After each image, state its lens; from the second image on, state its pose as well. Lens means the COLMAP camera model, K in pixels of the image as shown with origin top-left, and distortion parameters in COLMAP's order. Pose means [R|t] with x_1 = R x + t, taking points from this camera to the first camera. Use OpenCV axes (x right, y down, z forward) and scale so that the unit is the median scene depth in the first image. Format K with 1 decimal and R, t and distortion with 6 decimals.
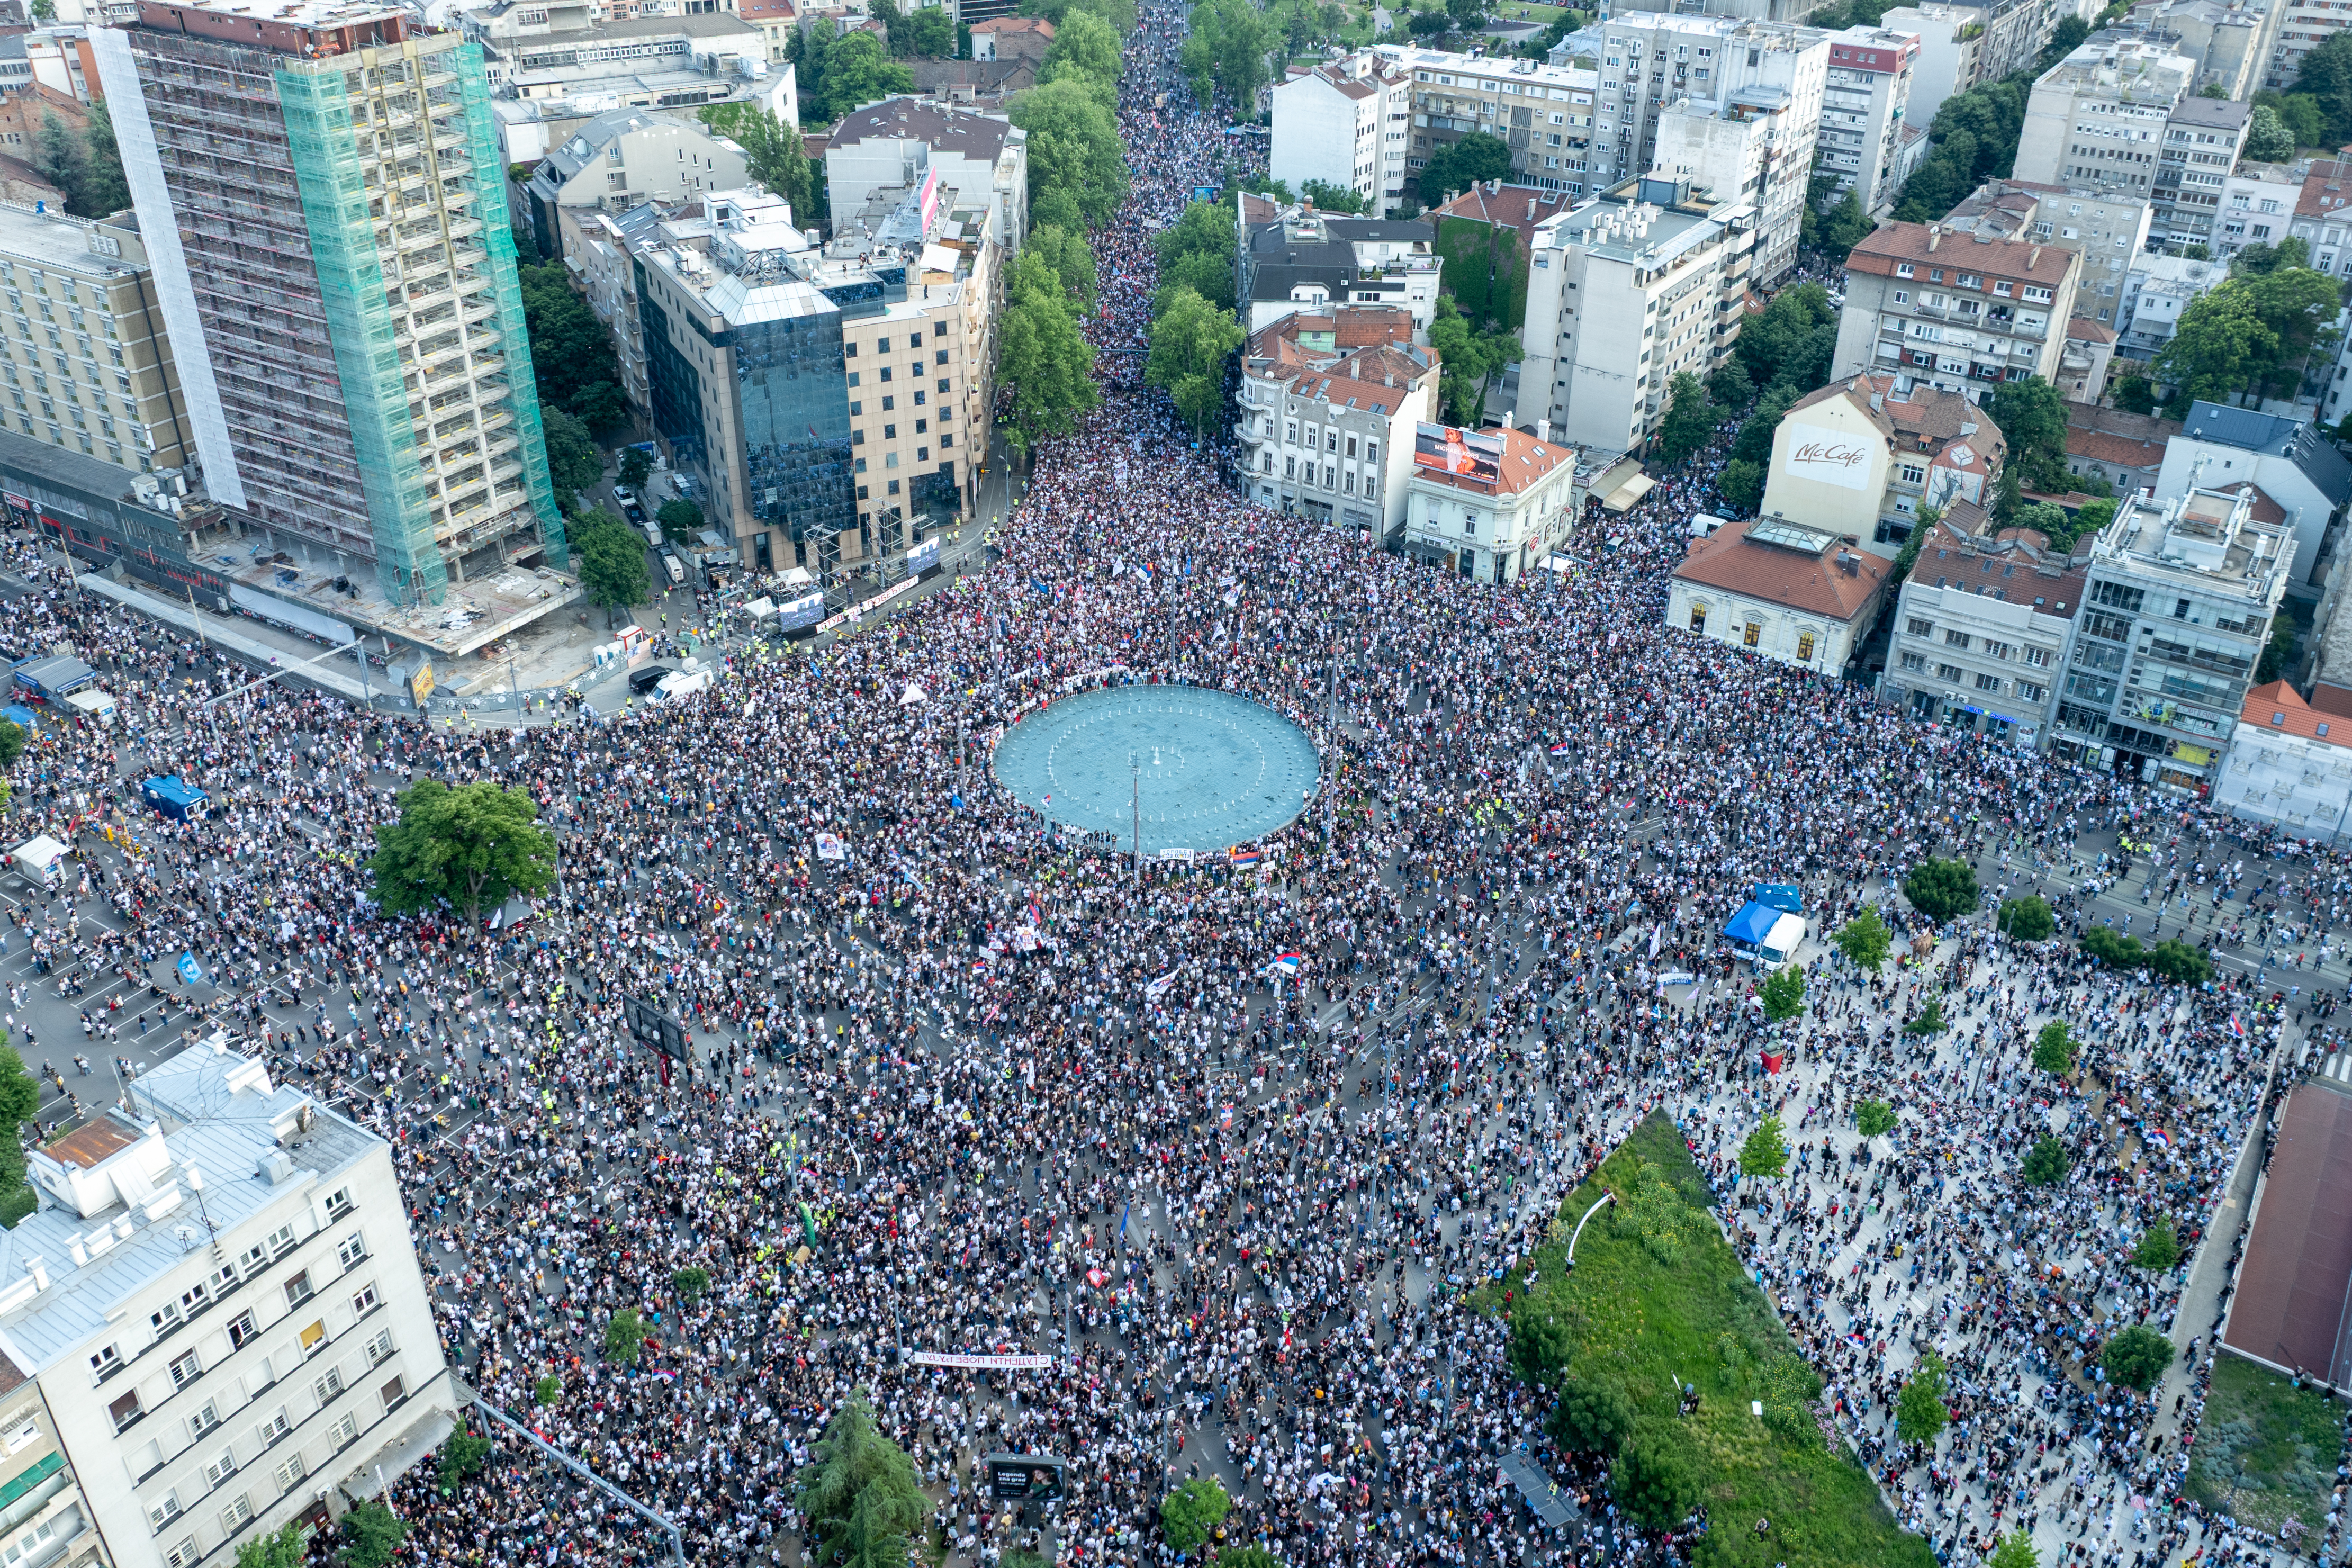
lens RADIAL K [[1951.5, 0, 1176.0], [0, 1951.5, 784.0], [0, 0, 1]] dist [-0.027499, -0.005918]
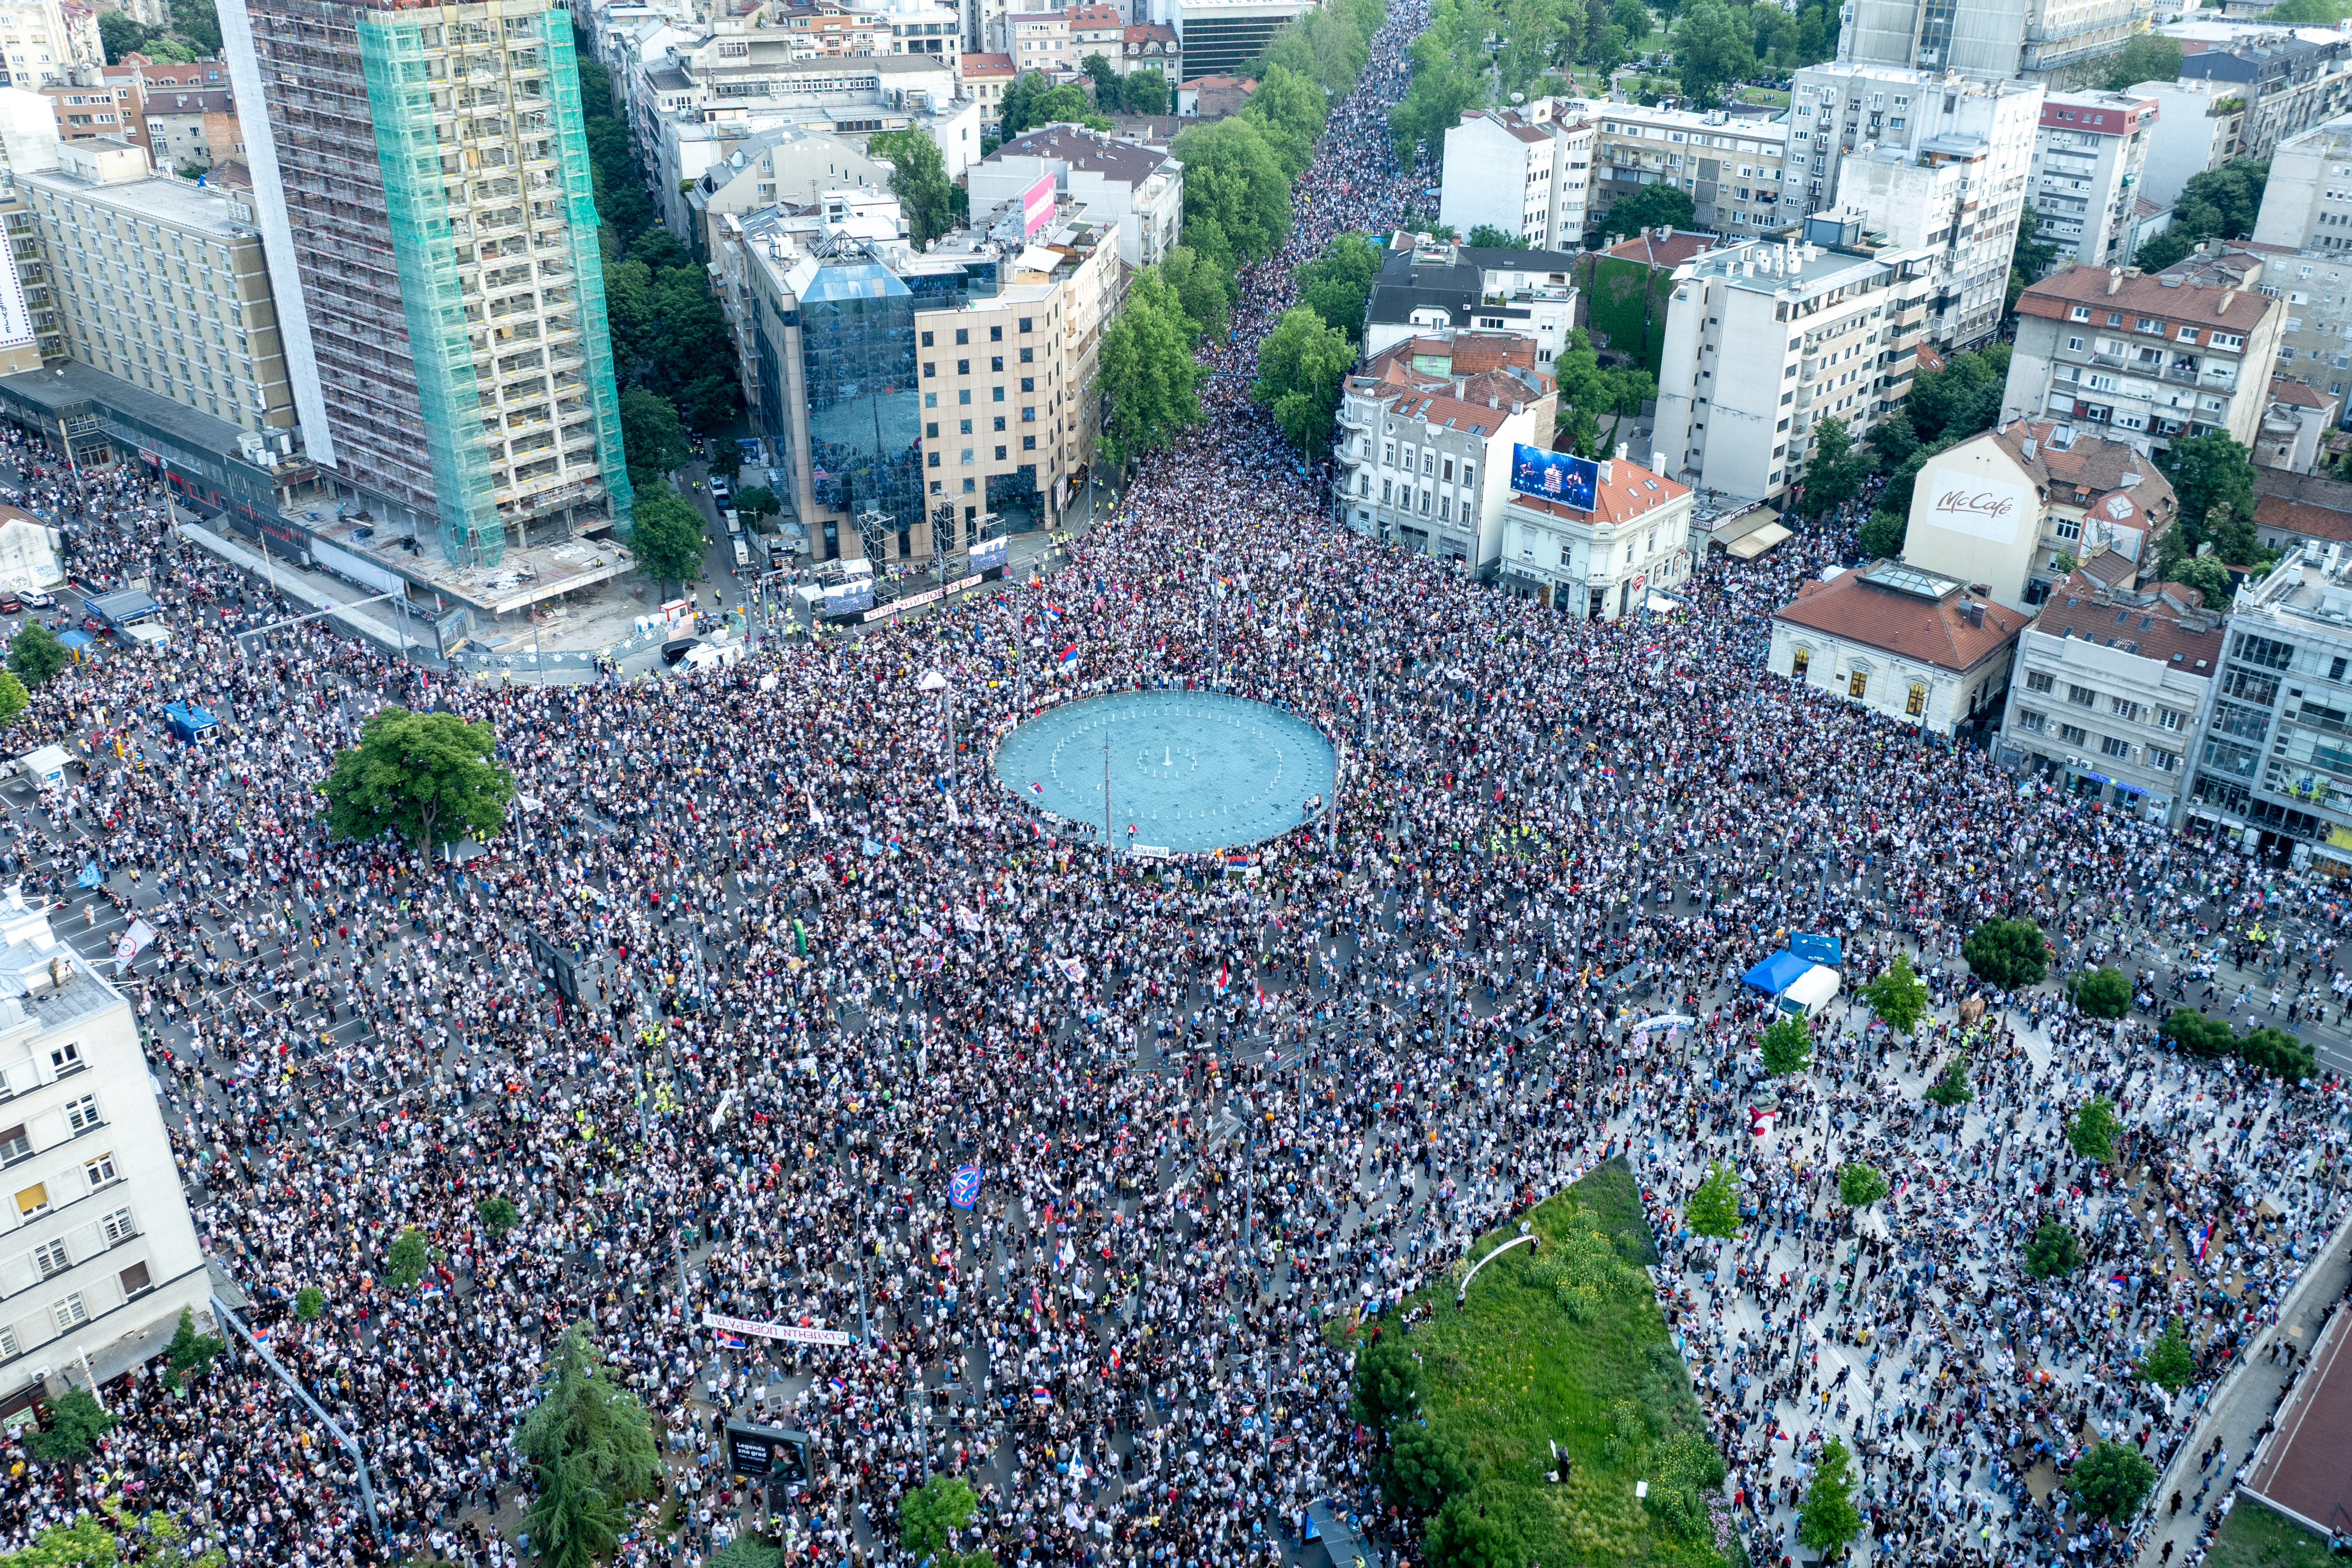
lens RADIAL K [[1951.5, 0, 1176.0], [0, 1951.5, 784.0], [0, 0, 1]] dist [-0.027499, -0.005918]
pose [[0.987376, 0.072223, -0.140967, 0.109543], [-0.080602, 0.995247, -0.054655, 0.042958], [0.136350, 0.065327, 0.988505, 0.061607]]
